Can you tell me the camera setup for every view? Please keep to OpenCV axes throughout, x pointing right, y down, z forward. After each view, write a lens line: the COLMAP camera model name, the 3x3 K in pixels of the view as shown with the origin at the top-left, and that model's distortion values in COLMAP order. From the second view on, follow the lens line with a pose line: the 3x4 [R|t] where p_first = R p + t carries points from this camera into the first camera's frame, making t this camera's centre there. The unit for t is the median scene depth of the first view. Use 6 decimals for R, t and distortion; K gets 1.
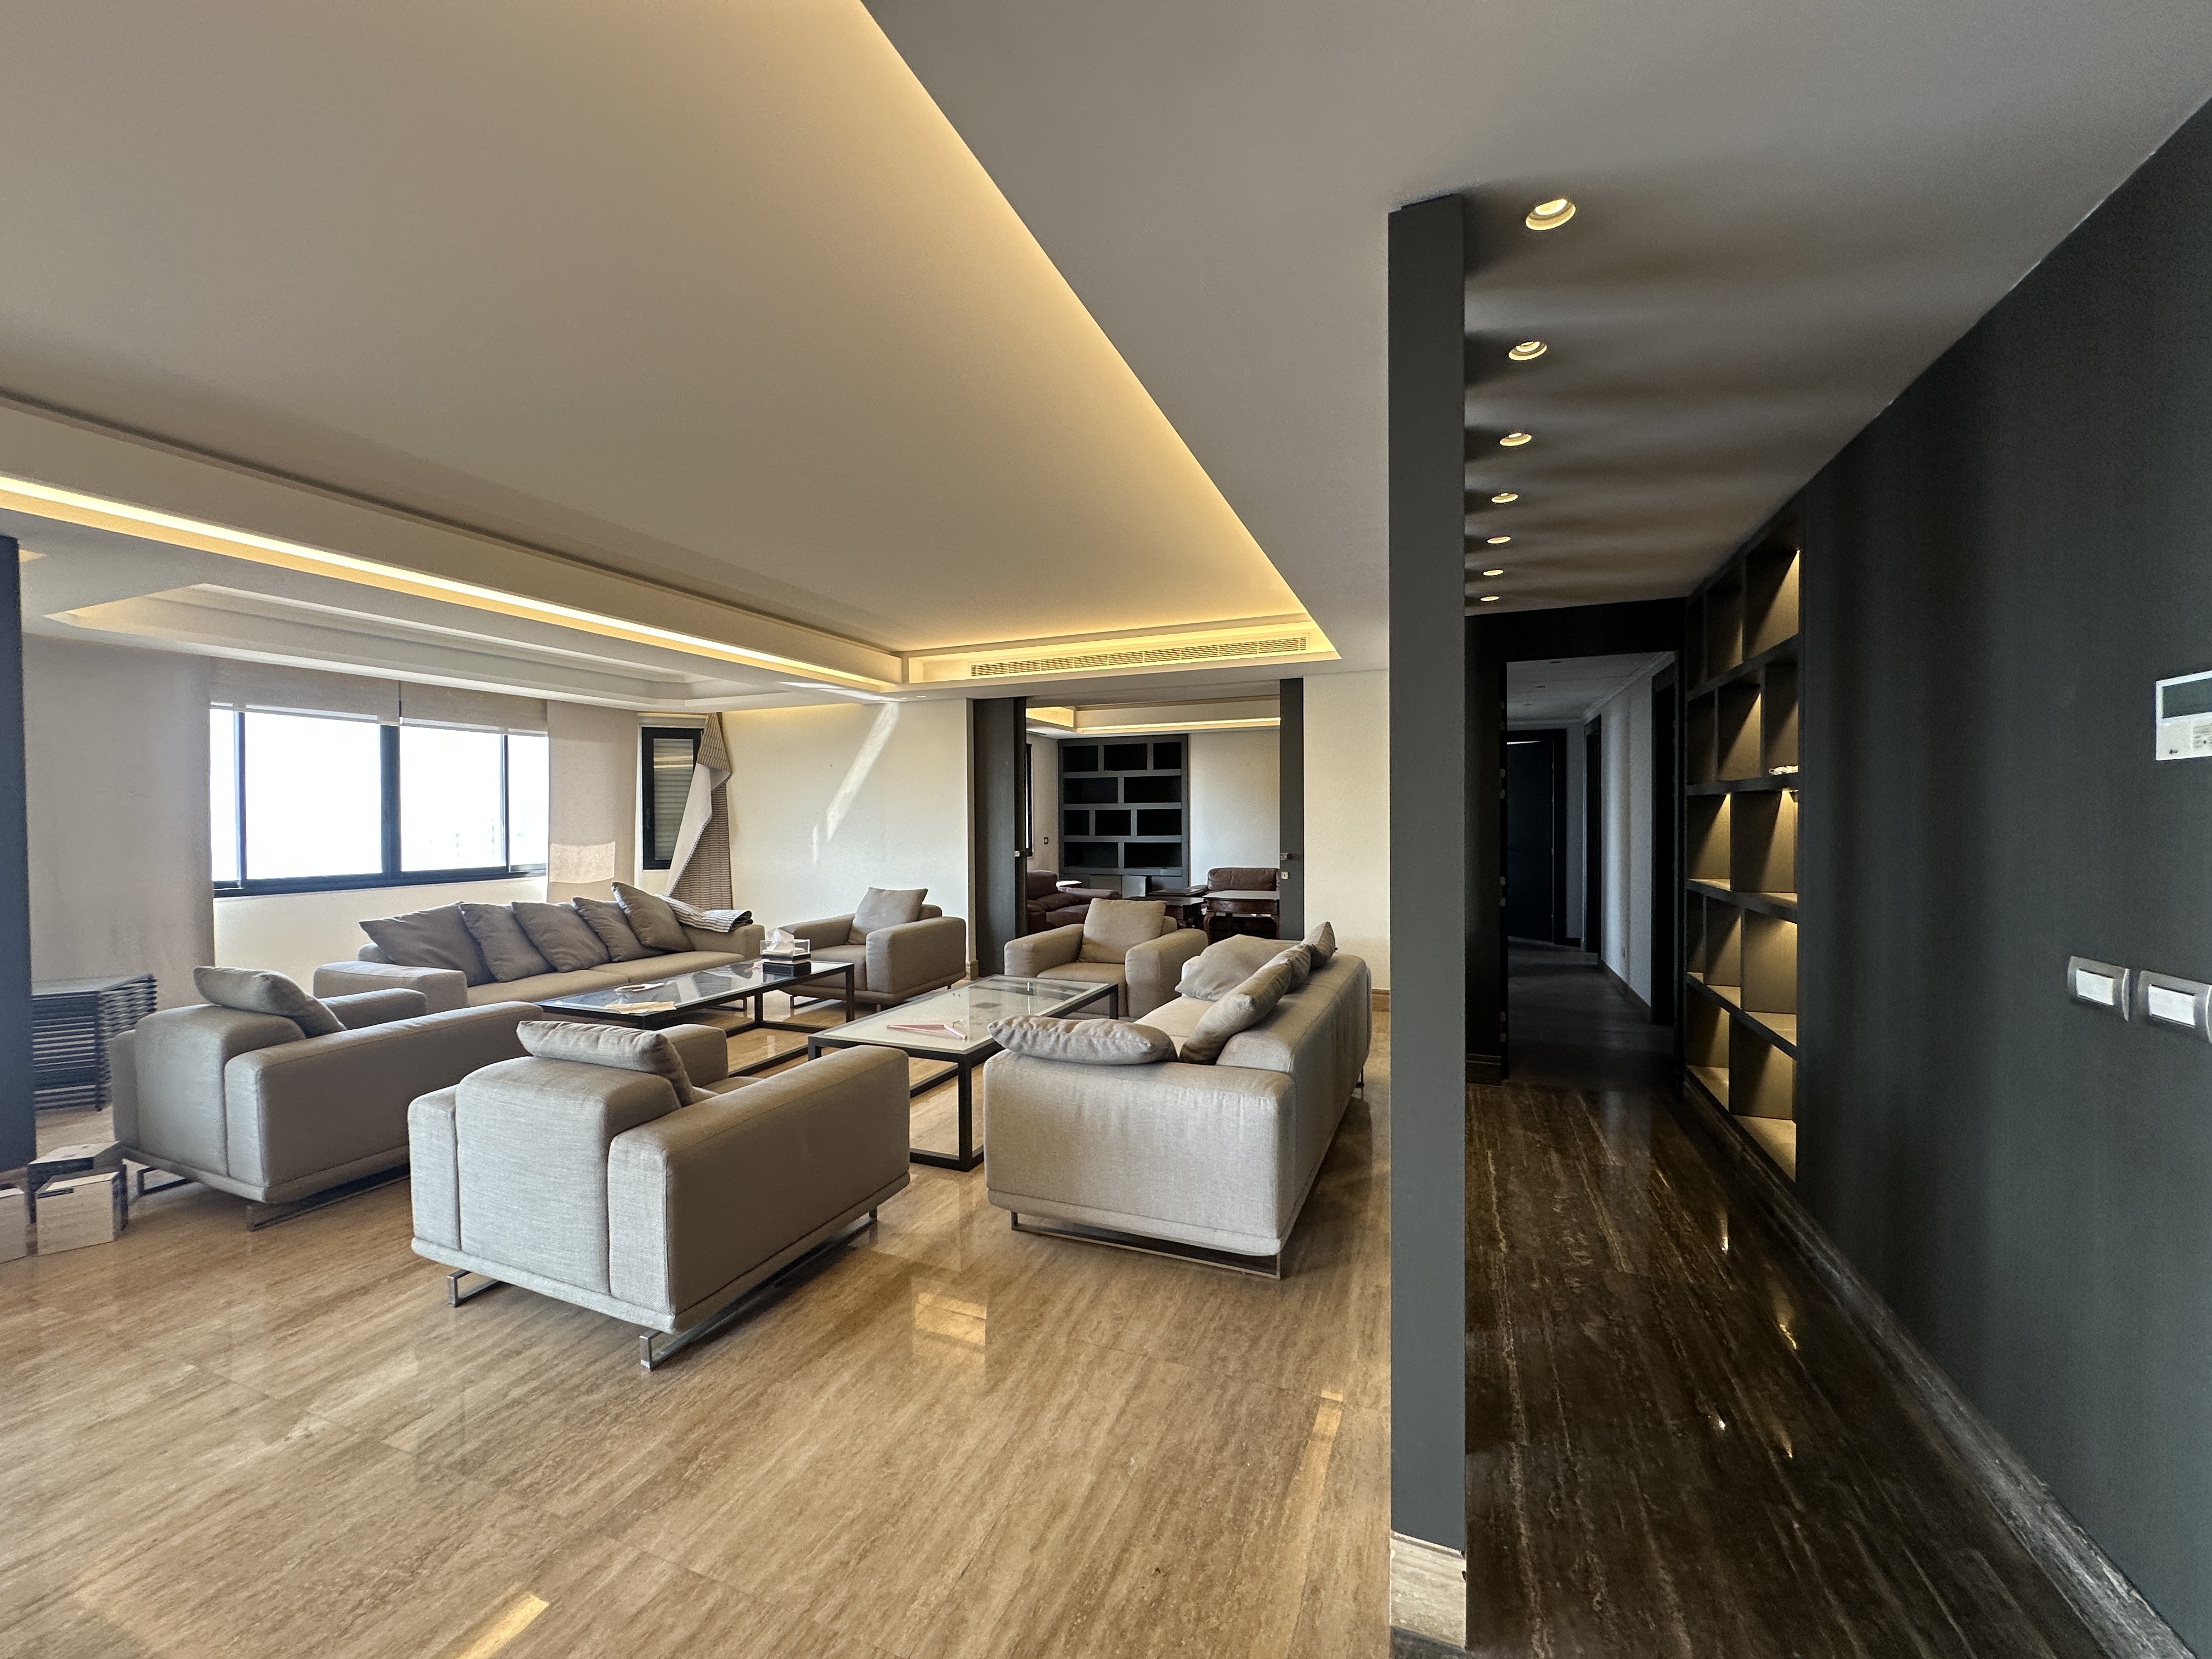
lens RADIAL K [[881.0, 0, 1105.0], [0, 881.0, 831.5], [0, 0, 1]] dist [0.001763, 0.000267]
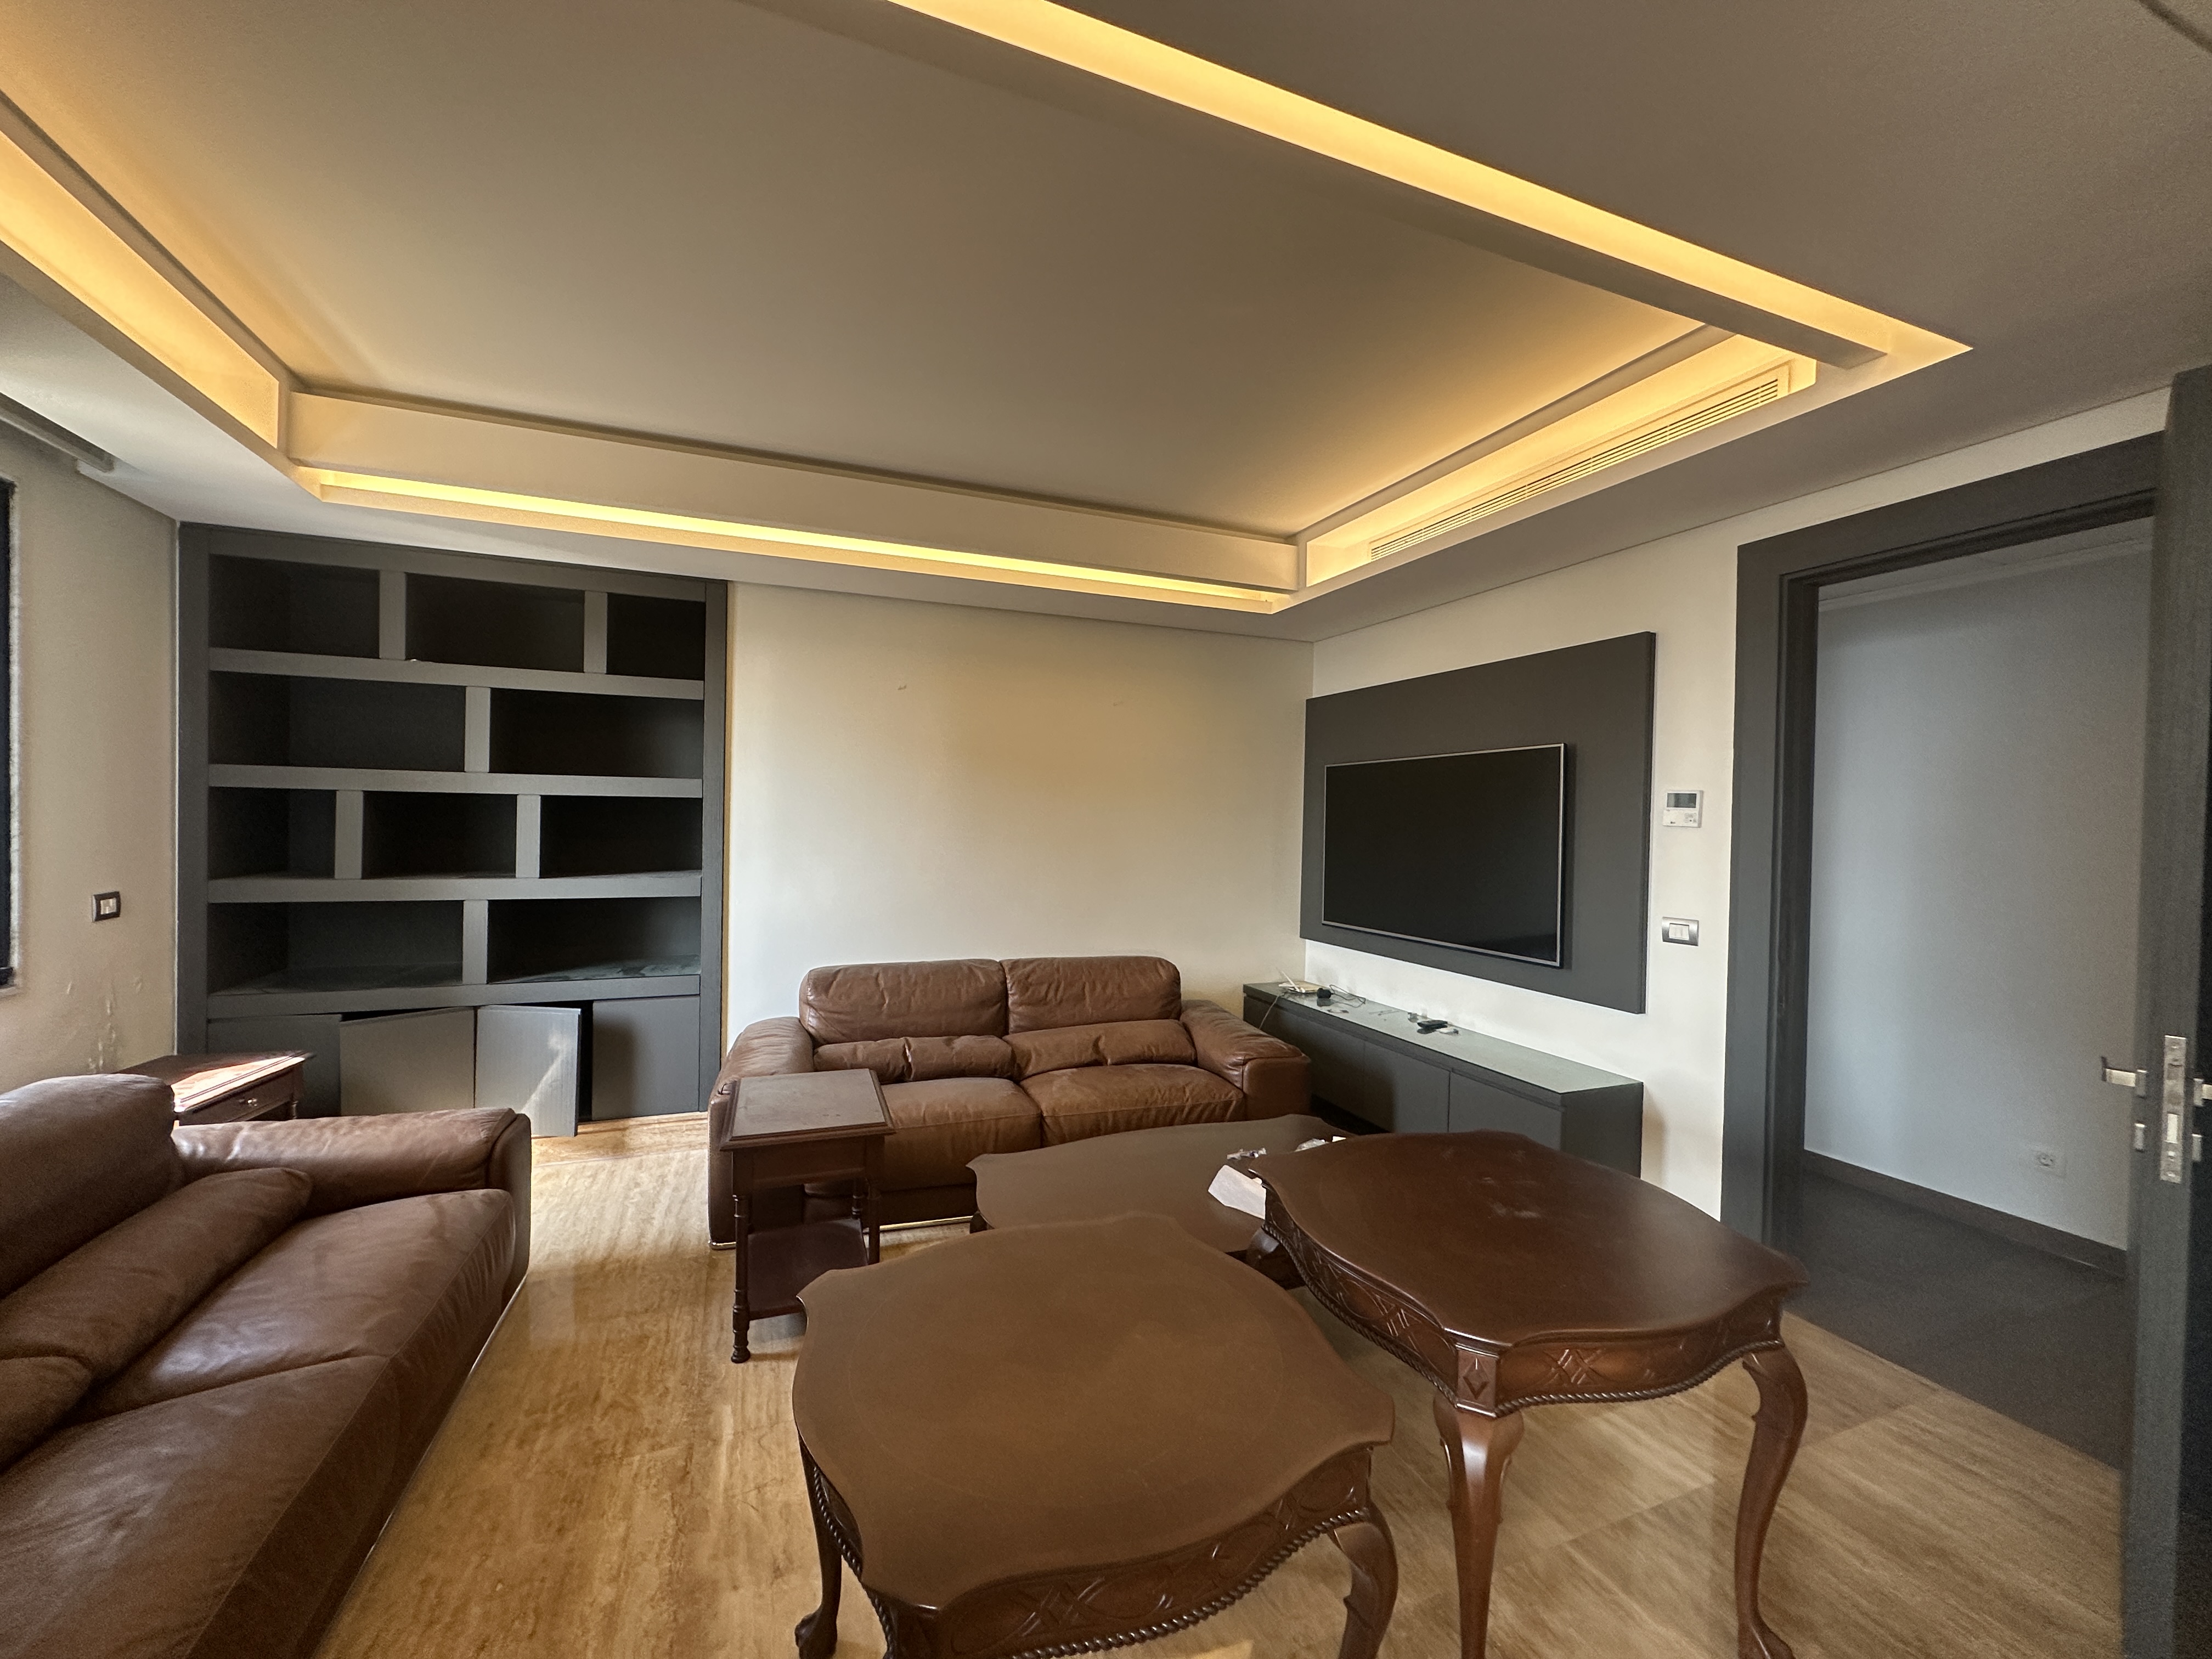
lens RADIAL K [[881.0, 0, 1083.6], [0, 881.0, 830.7], [0, 0, 1]] dist [0.001763, 0.000267]
pose [[0.716827, 0.002407, 0.697247, -0.059108], [-0.012740, 0.999872, 0.009646, -0.023201], [-0.697135, -0.015797, 0.716766, 0.840776]]
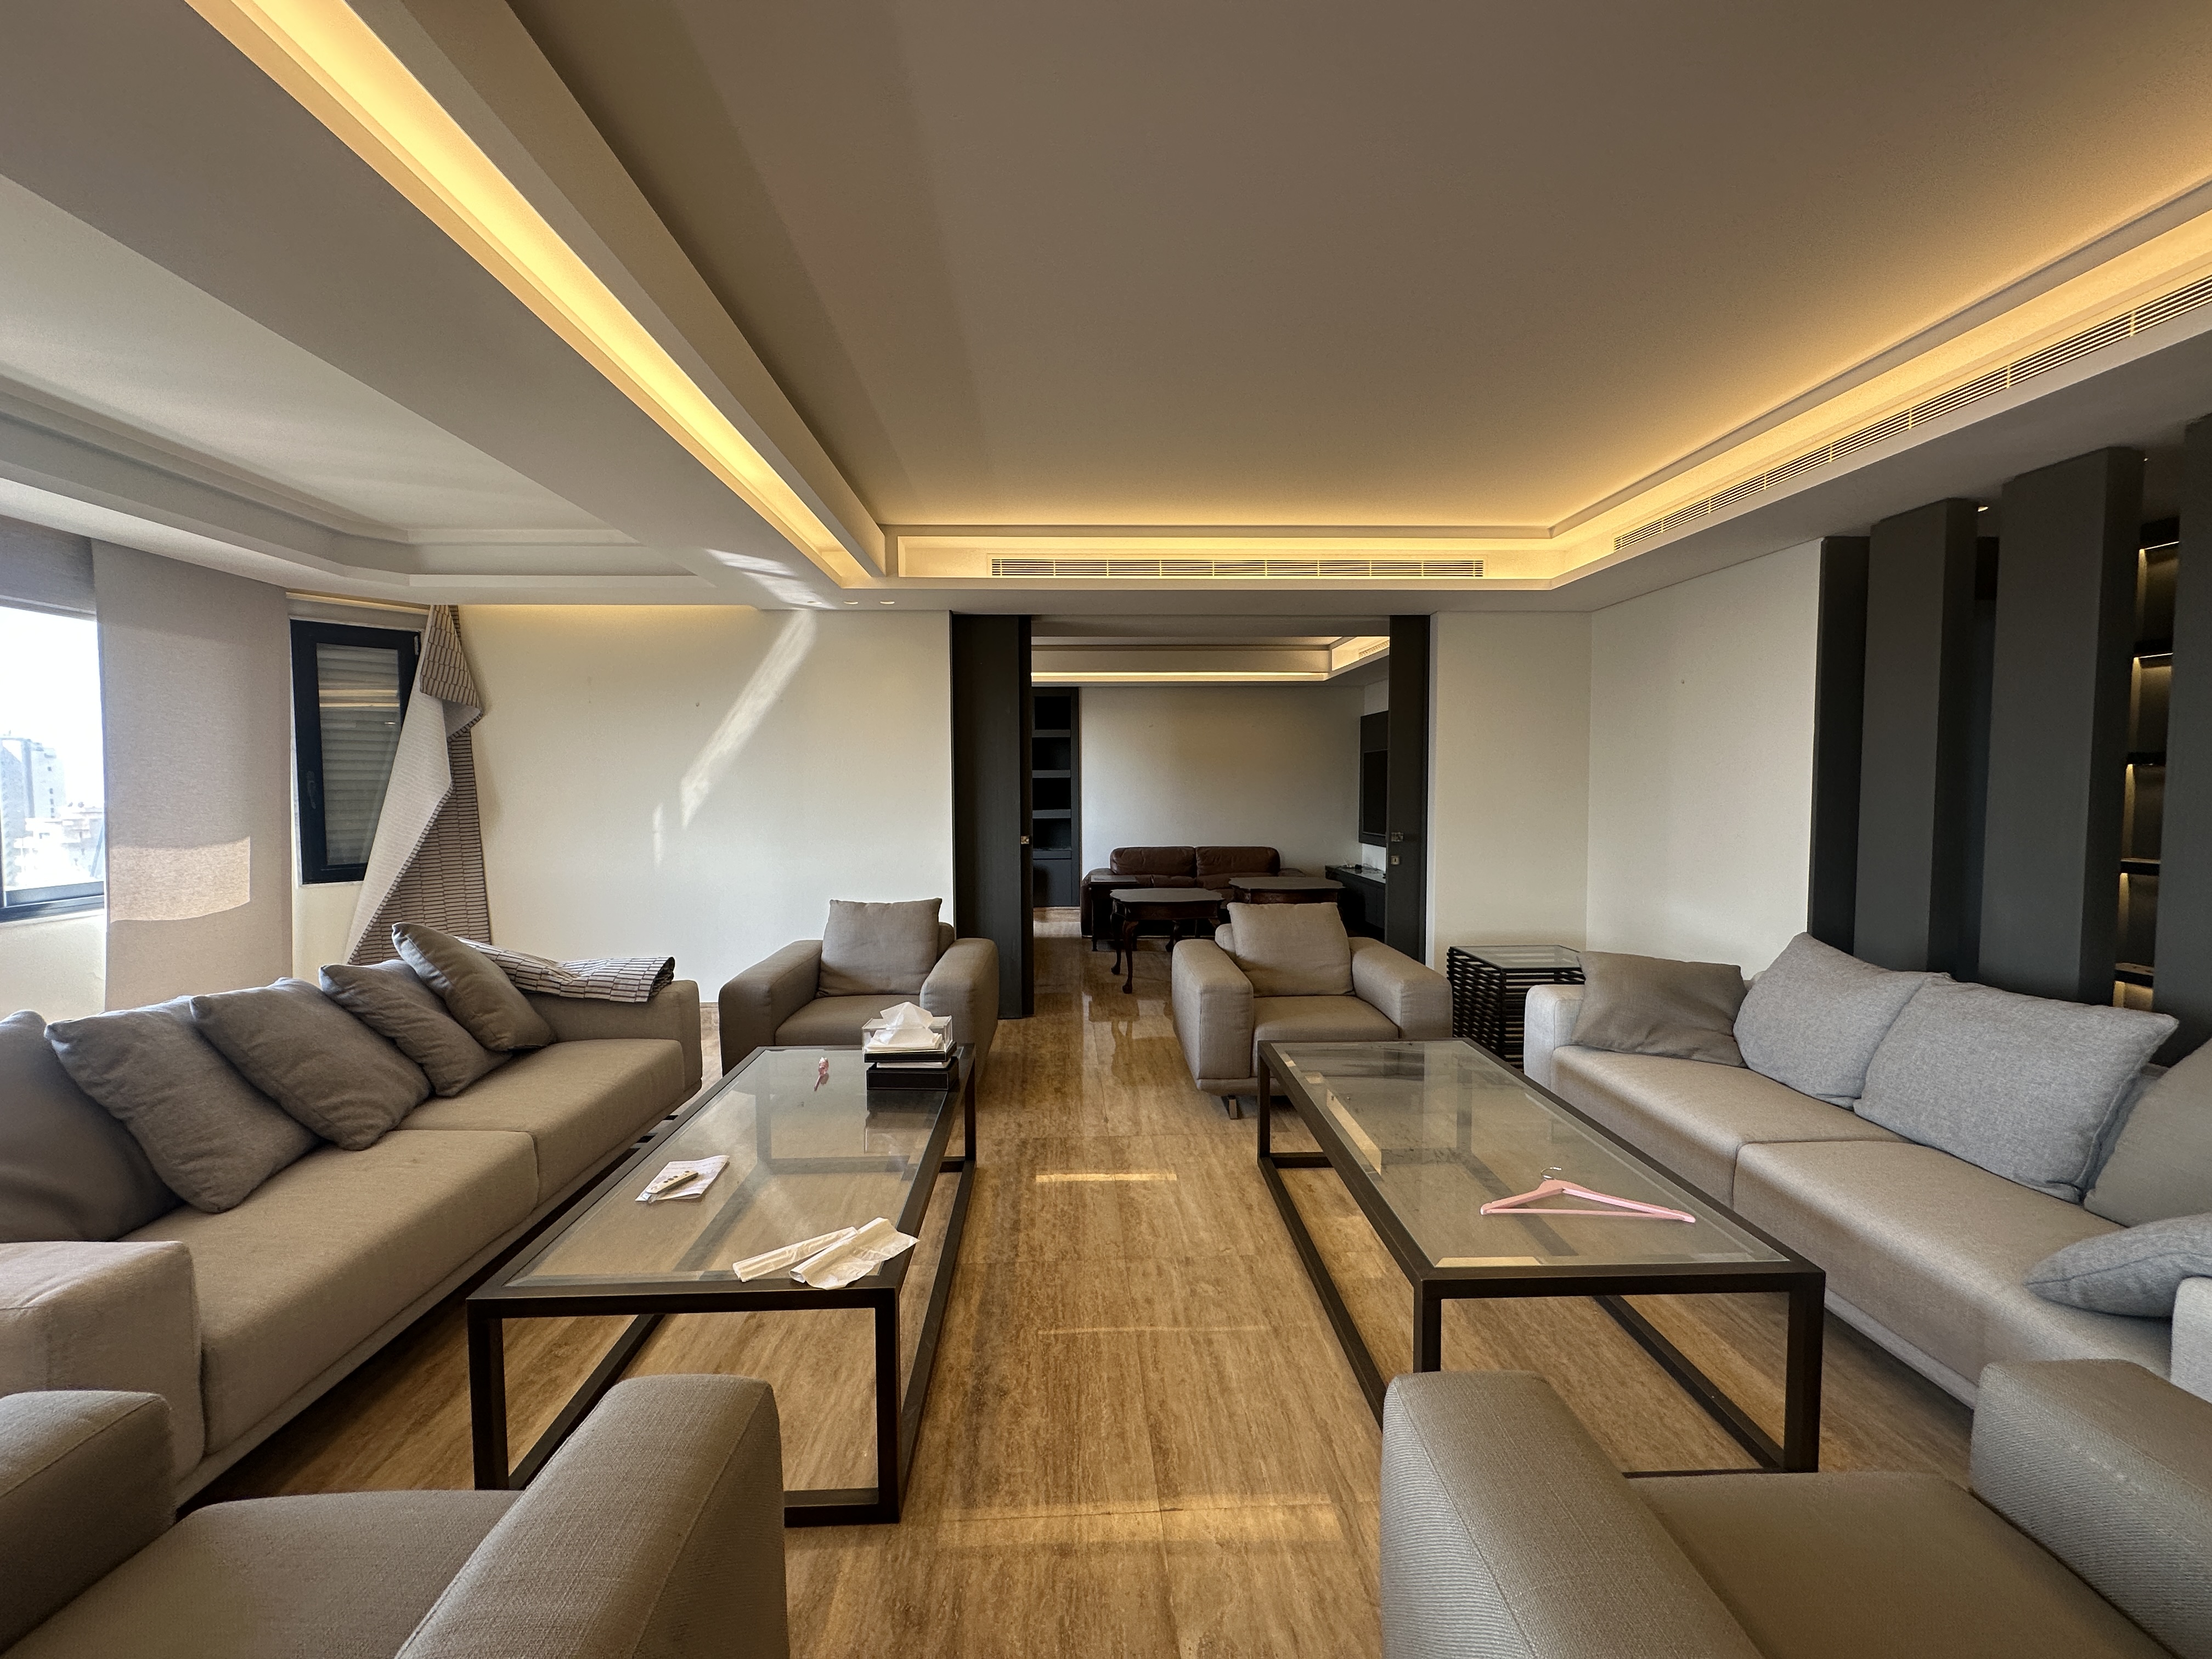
lens RADIAL K [[881.0, 0, 1105.8], [0, 881.0, 835.0], [0, 0, 1]] dist [0.001763, 0.000267]
pose [[0.911528, -0.022684, 0.410613, -0.291412], [0.006947, 0.999184, 0.039779, -0.005421], [-0.411180, -0.033407, 0.910942, 0.294881]]
